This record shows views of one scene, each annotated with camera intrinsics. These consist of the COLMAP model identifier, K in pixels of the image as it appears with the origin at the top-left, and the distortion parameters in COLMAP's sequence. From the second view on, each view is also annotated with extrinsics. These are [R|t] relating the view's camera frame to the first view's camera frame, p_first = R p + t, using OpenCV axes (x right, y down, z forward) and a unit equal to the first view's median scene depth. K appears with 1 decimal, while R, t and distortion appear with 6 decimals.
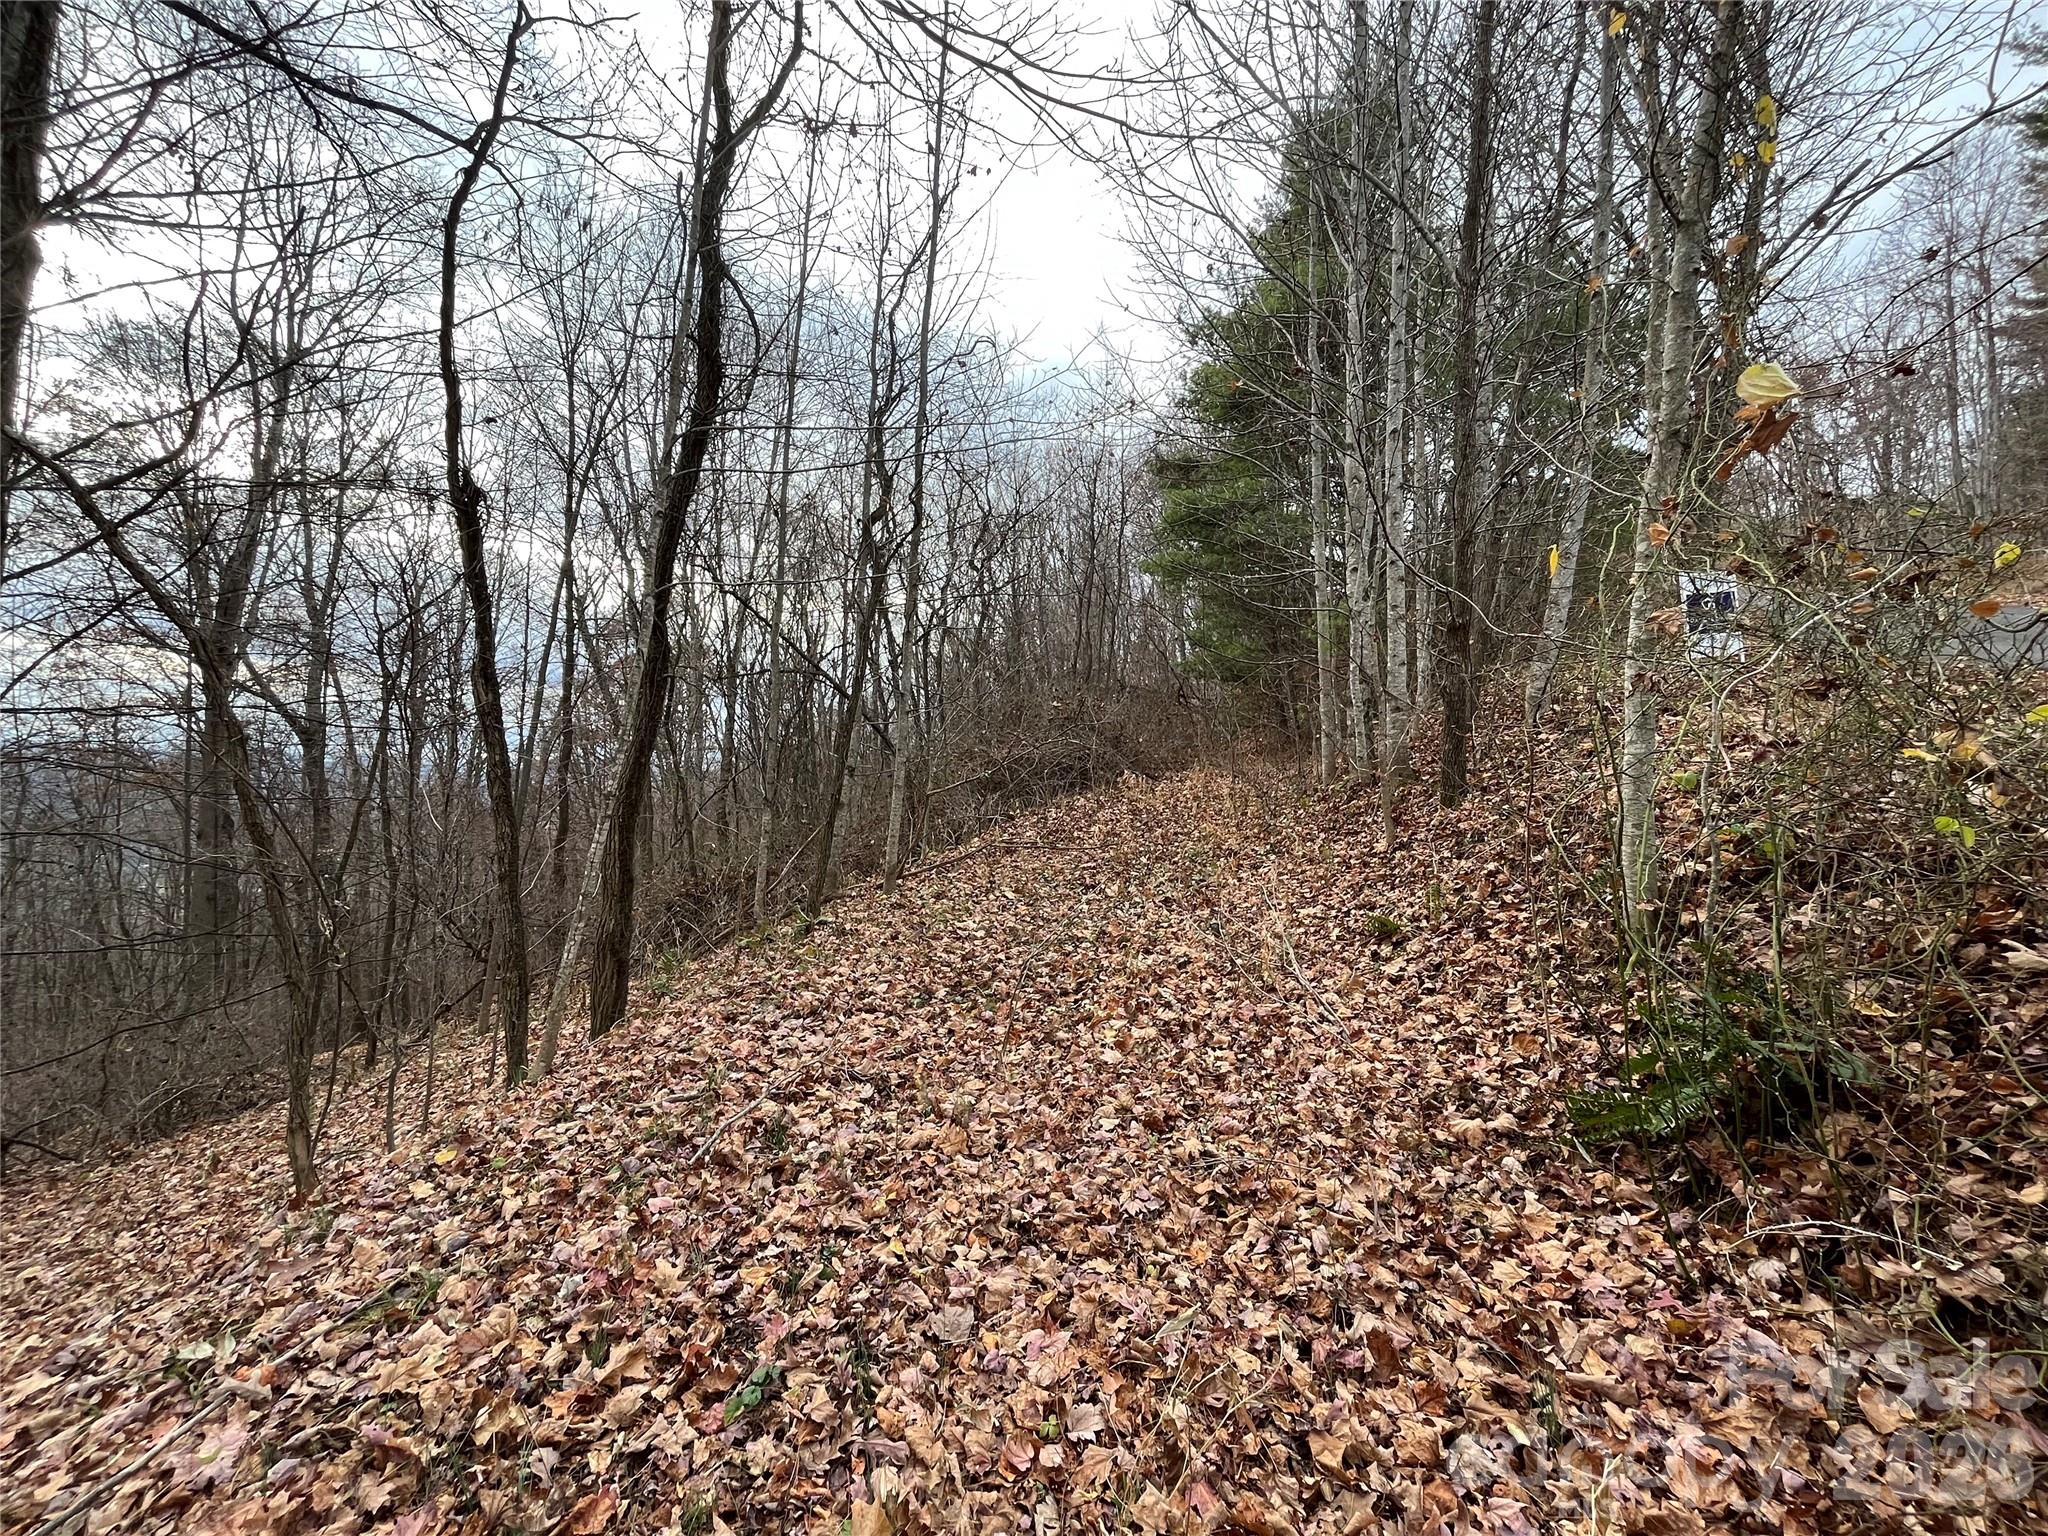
lens RADIAL K [[827.7, 0, 1032.3], [0, 827.7, 764.7], [0, 0, 1]] dist [-0.002340, -0.000182]
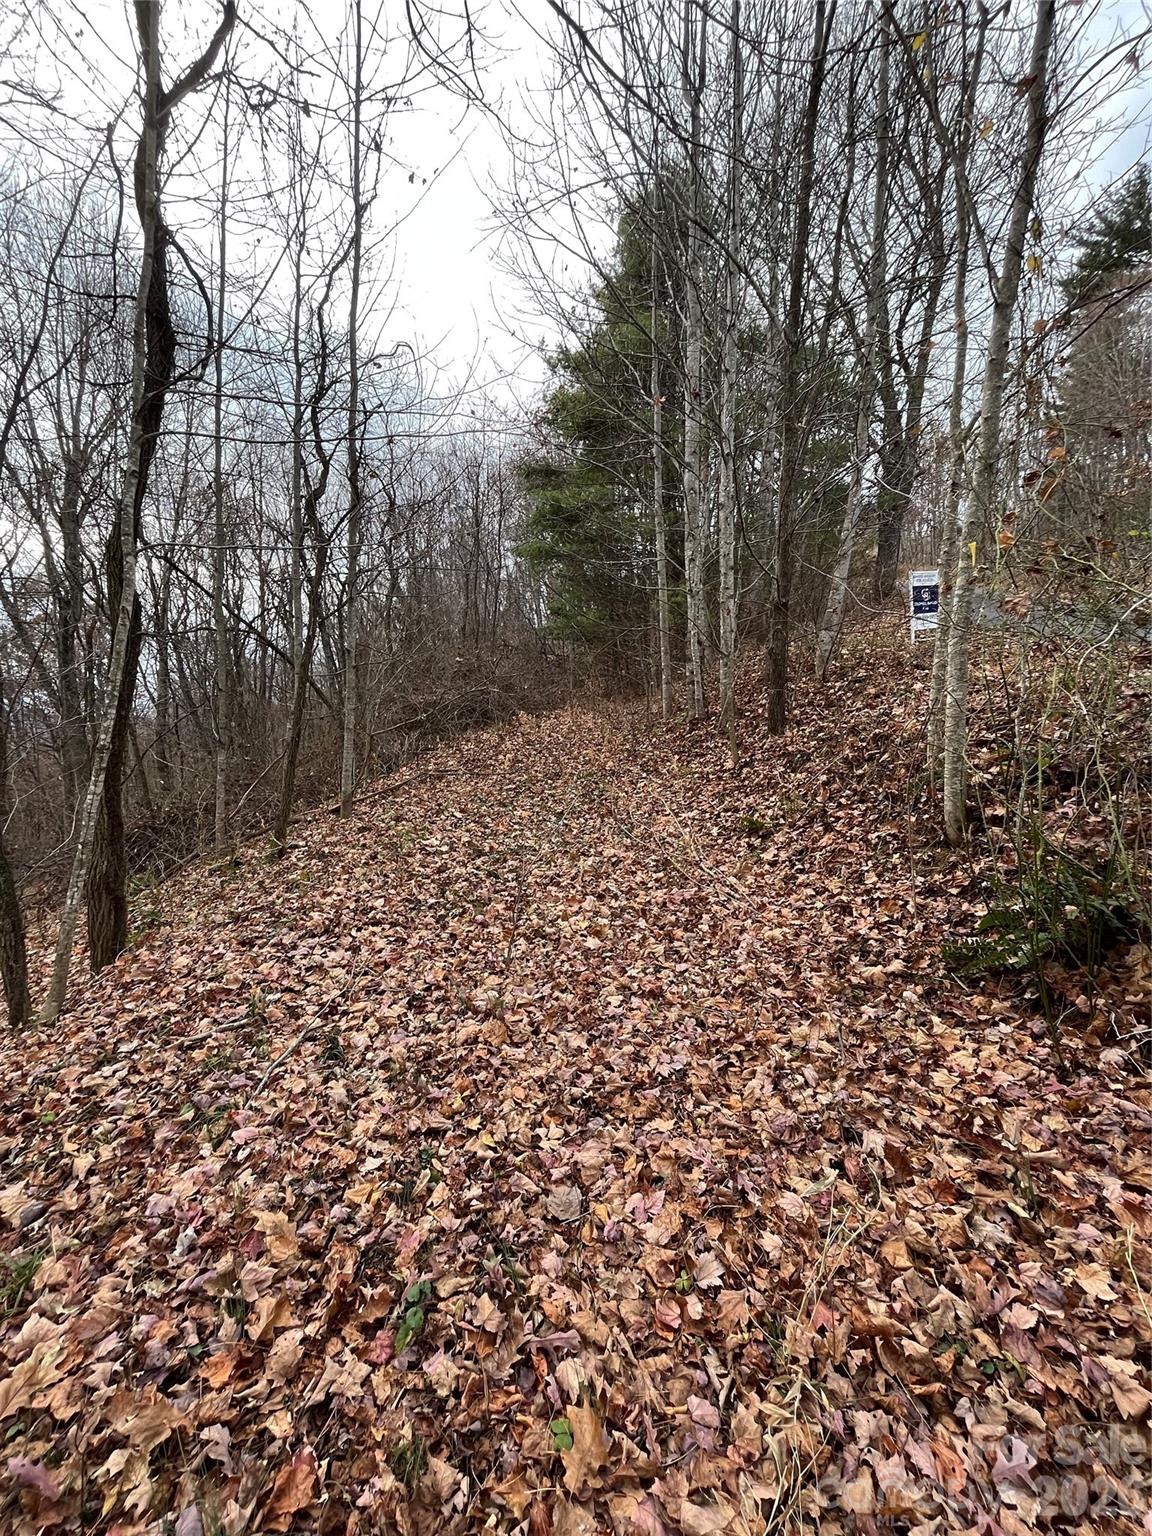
lens RADIAL K [[620.7, 0, 578.6], [0, 620.7, 762.7], [0, 0, 1]] dist [-0.002340, -0.000182]
pose [[0.968917, -0.037220, 0.244571, -0.186026], [0.014227, 0.995364, 0.095116, -0.016747], [-0.246977, -0.088680, 0.964955, 0.143775]]
